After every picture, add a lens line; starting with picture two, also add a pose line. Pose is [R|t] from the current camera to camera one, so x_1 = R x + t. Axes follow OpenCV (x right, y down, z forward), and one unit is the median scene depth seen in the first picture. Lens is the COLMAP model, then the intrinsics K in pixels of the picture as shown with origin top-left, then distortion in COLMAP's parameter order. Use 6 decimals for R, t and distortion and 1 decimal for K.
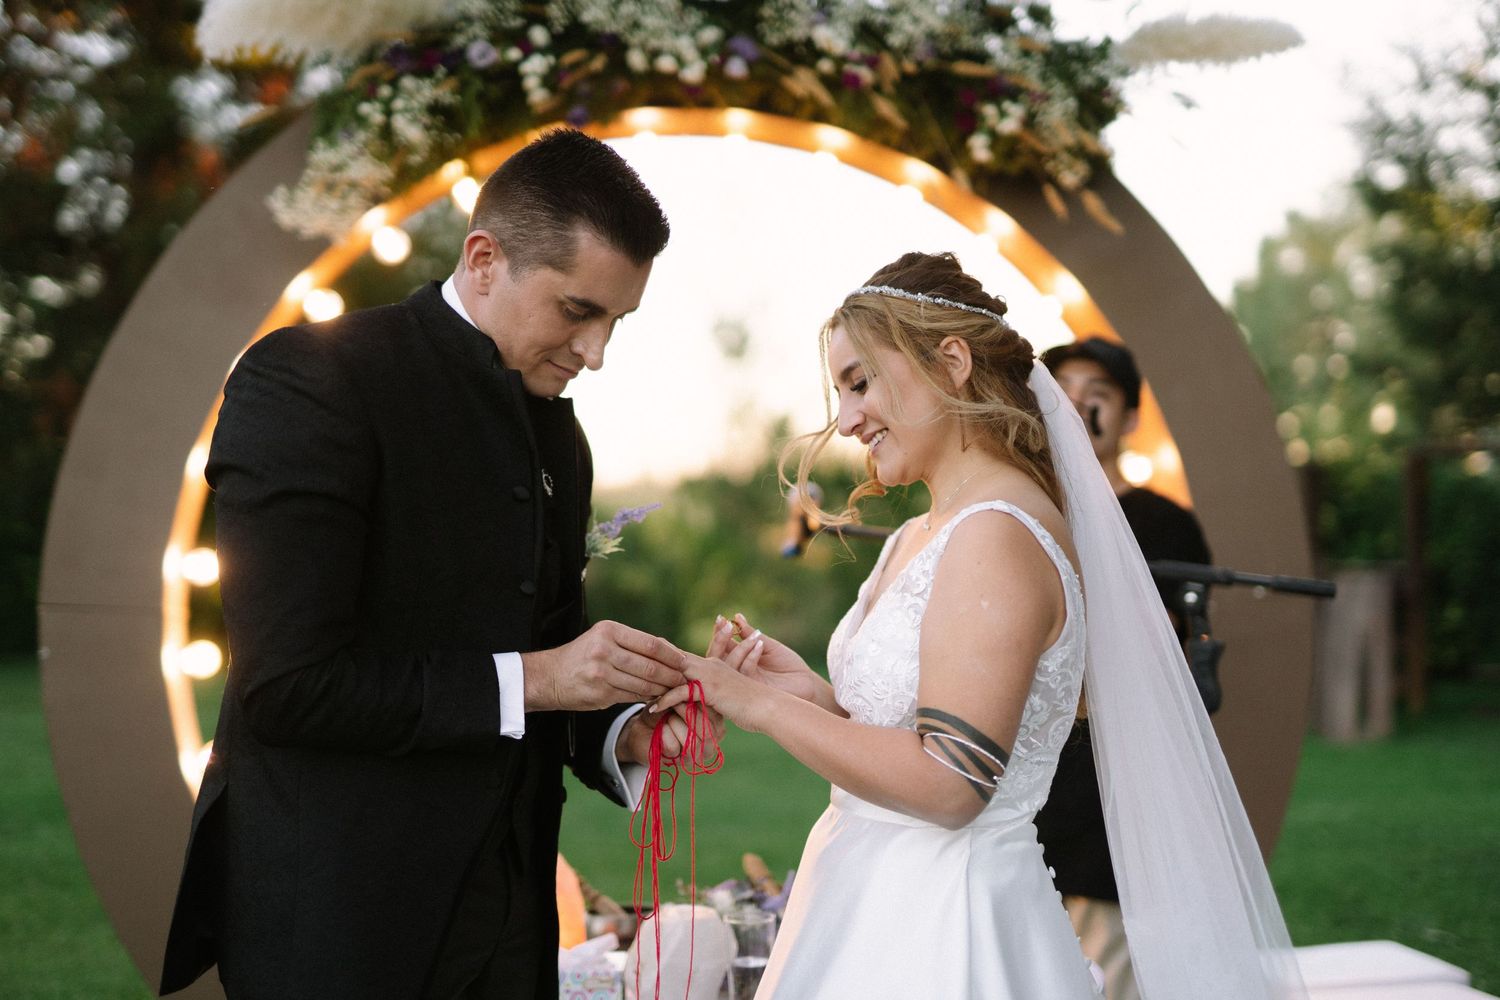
lens RADIAL K [[2396.8, 0, 765.4], [0, 2396.8, 514.5], [0, 0, 1]] dist [0.067561, 0.000000]
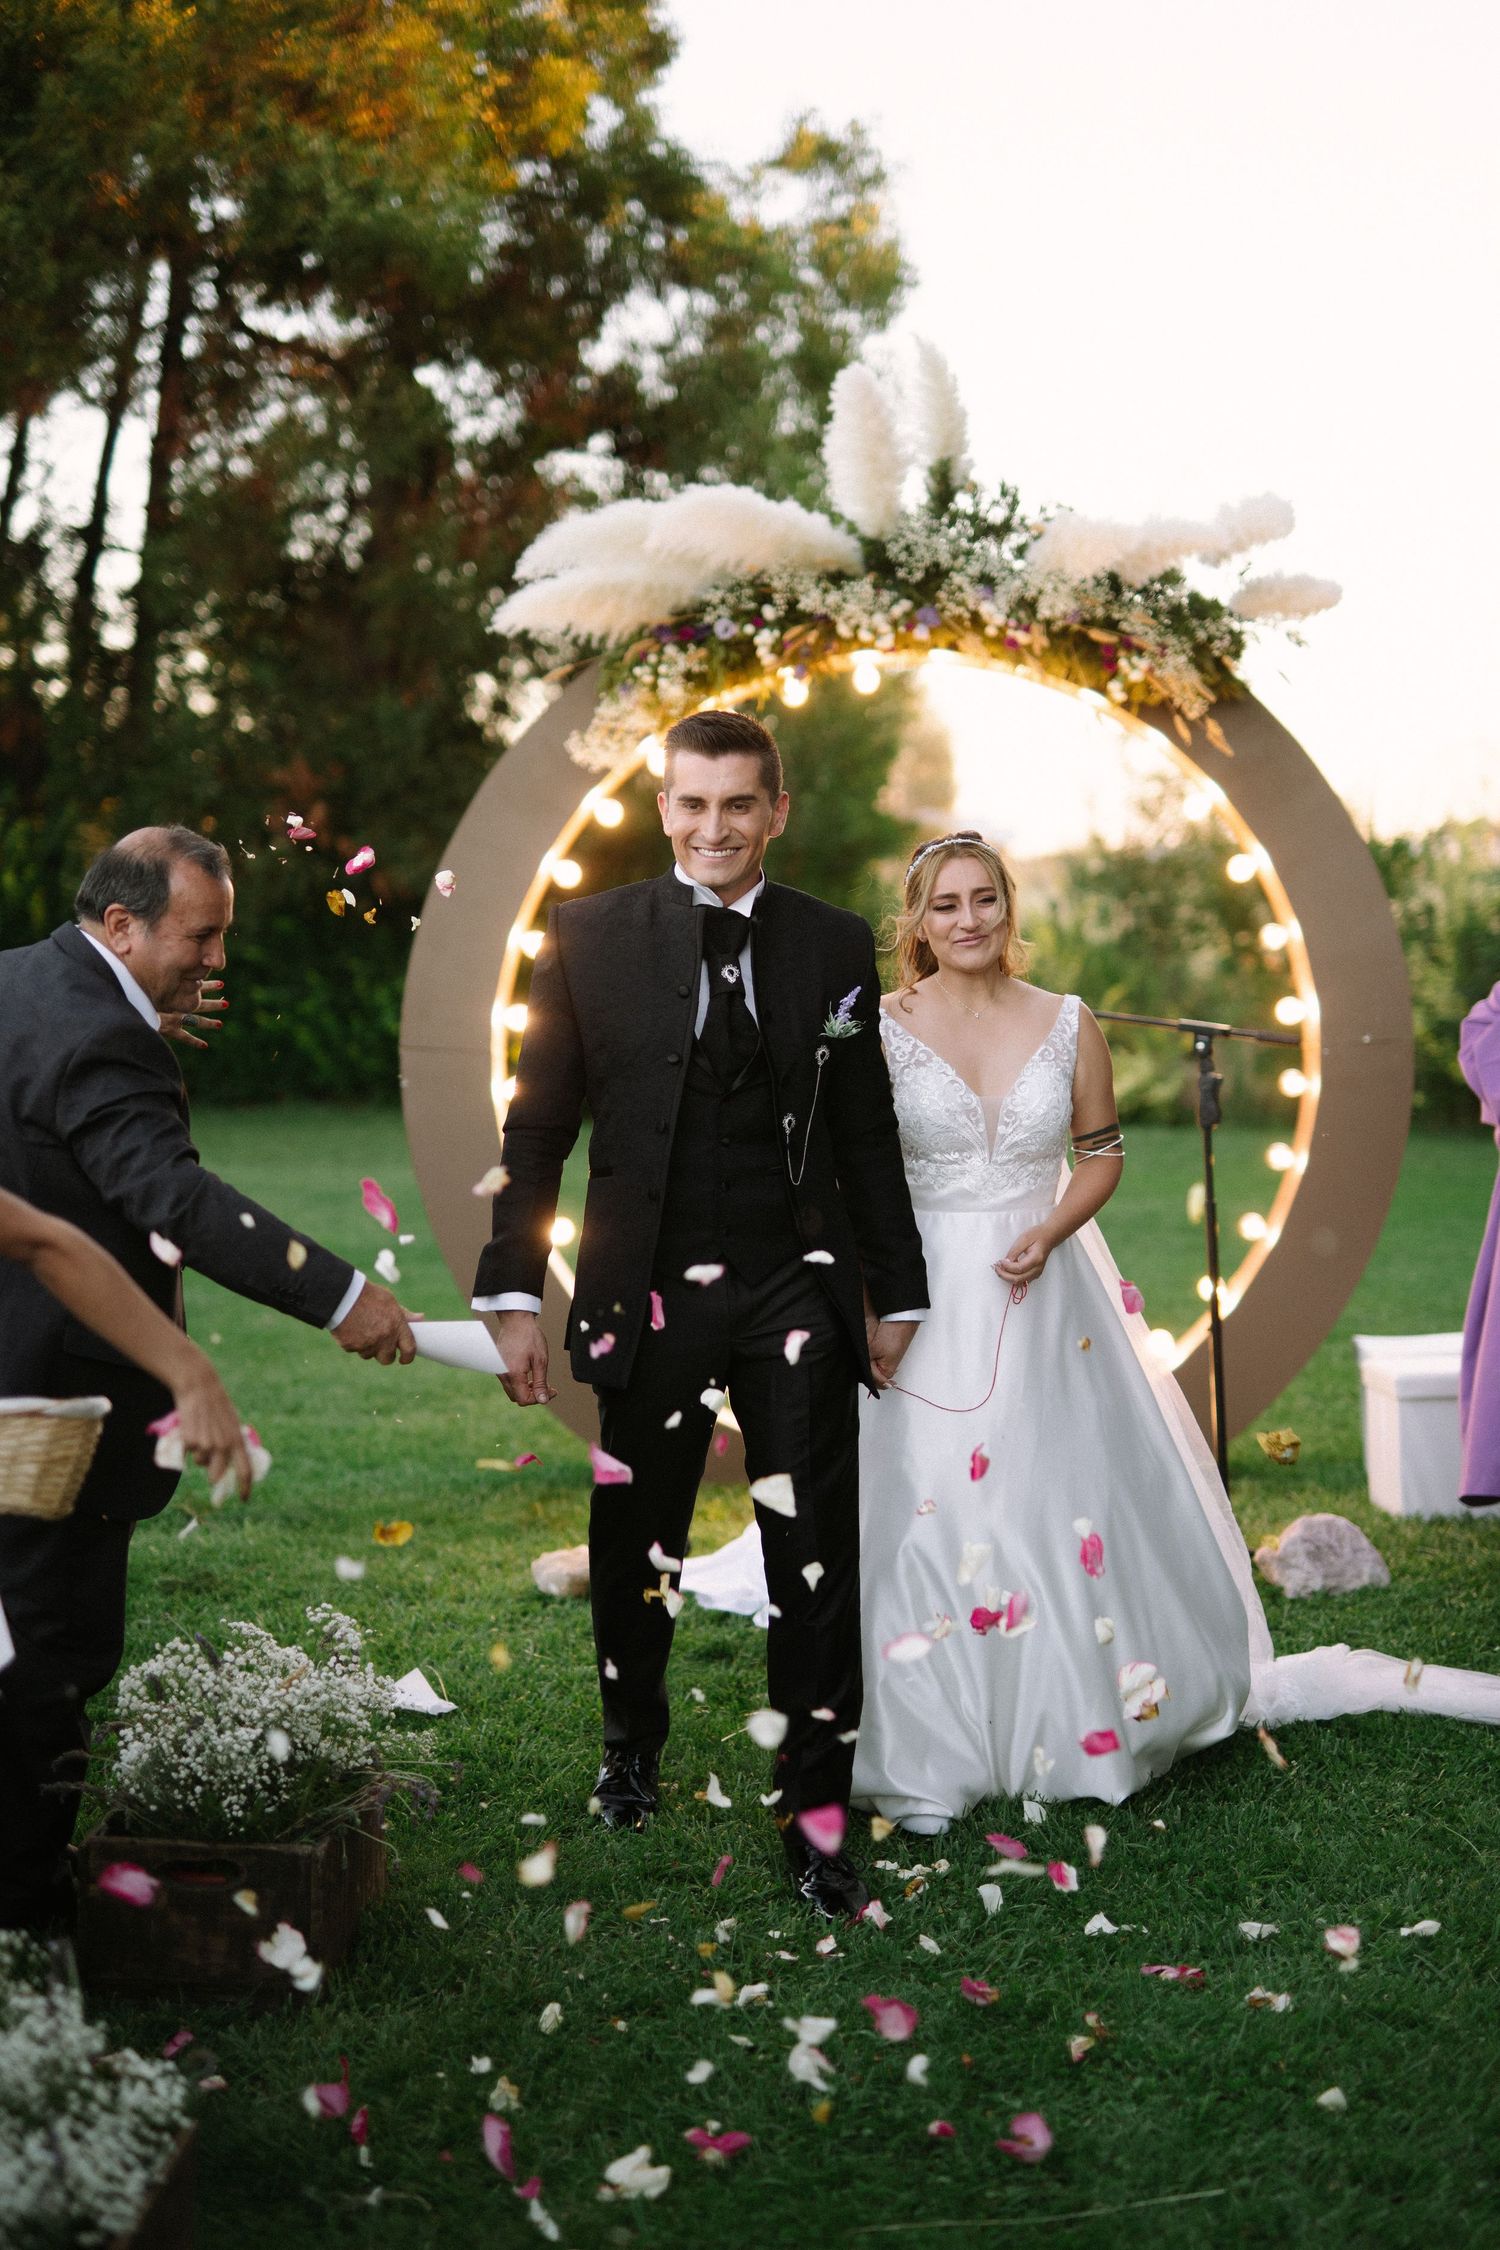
lens RADIAL K [[3595.3, 0, 764.5], [0, 3595.3, 1119.6], [0, 0, 1]] dist [0.067561, 0.000000]
pose [[0.990152, 0.004133, -0.139938, 0.176950], [0.004317, 0.998188, 0.060025, -0.042725], [0.139933, -0.060038, 0.988339, -0.939474]]
